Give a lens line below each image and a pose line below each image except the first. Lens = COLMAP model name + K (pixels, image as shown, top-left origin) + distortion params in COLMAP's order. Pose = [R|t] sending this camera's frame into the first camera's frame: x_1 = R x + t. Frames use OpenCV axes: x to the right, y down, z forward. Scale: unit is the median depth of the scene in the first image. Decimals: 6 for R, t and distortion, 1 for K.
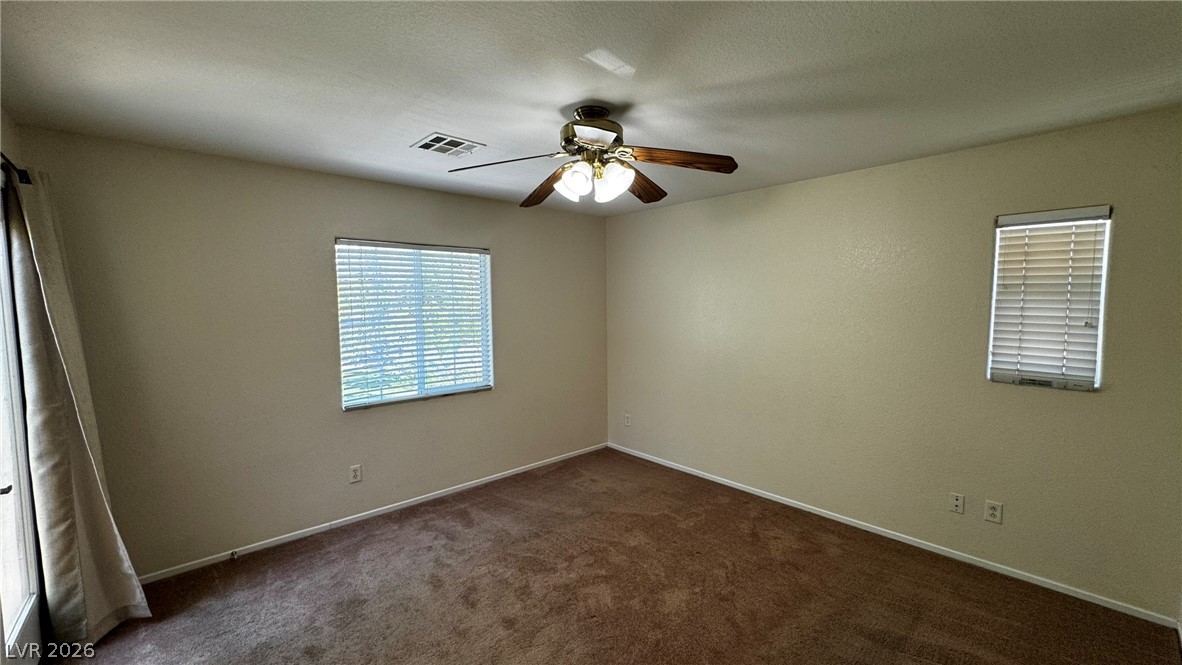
lens RADIAL K [[475.0, 0, 591.0], [0, 475.0, 332.5], [0, 0, 1]] dist [-0.004769, 0.000818]
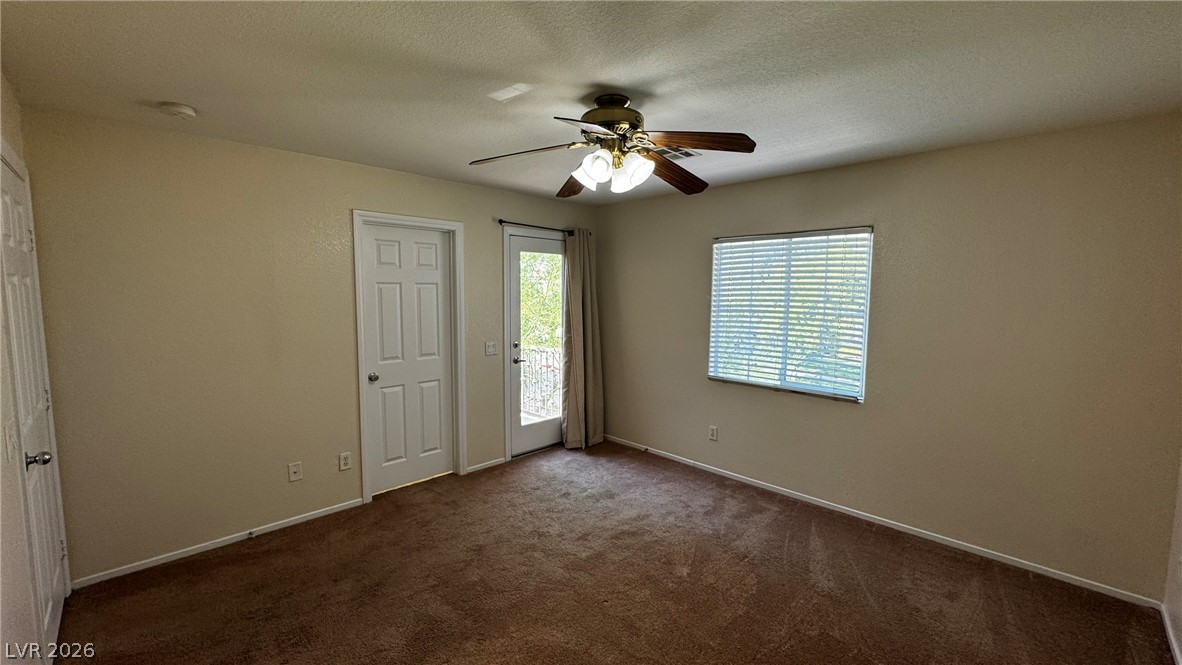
lens RADIAL K [[475.0, 0, 591.0], [0, 475.0, 332.5], [0, 0, 1]] dist [-0.004769, 0.000818]
pose [[0.045873, 0.097866, -0.994142, 0.691206], [-0.077712, 0.992523, 0.094121, -0.048186], [0.995920, 0.072939, 0.053135, 0.626466]]
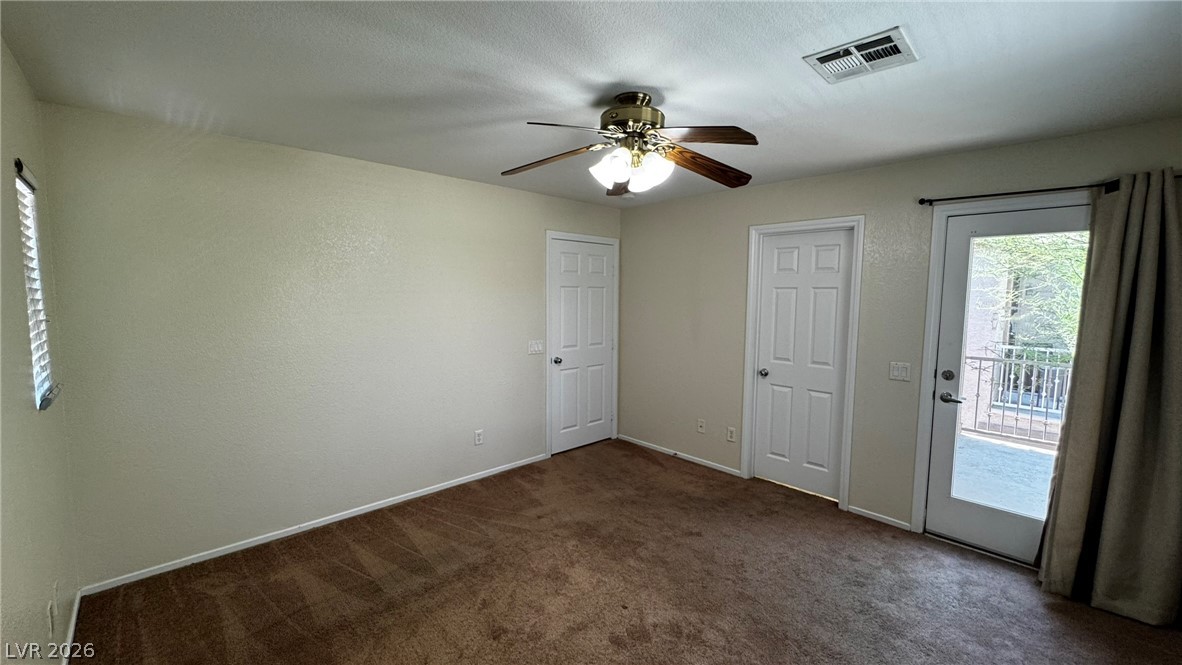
lens RADIAL K [[475.0, 0, 591.0], [0, 475.0, 332.5], [0, 0, 1]] dist [-0.004769, 0.000818]
pose [[-0.999785, -0.000071, -0.020753, 0.071151], [-0.003281, 0.987961, 0.154669, -0.092622], [0.020492, 0.154704, -0.987748, 1.362521]]
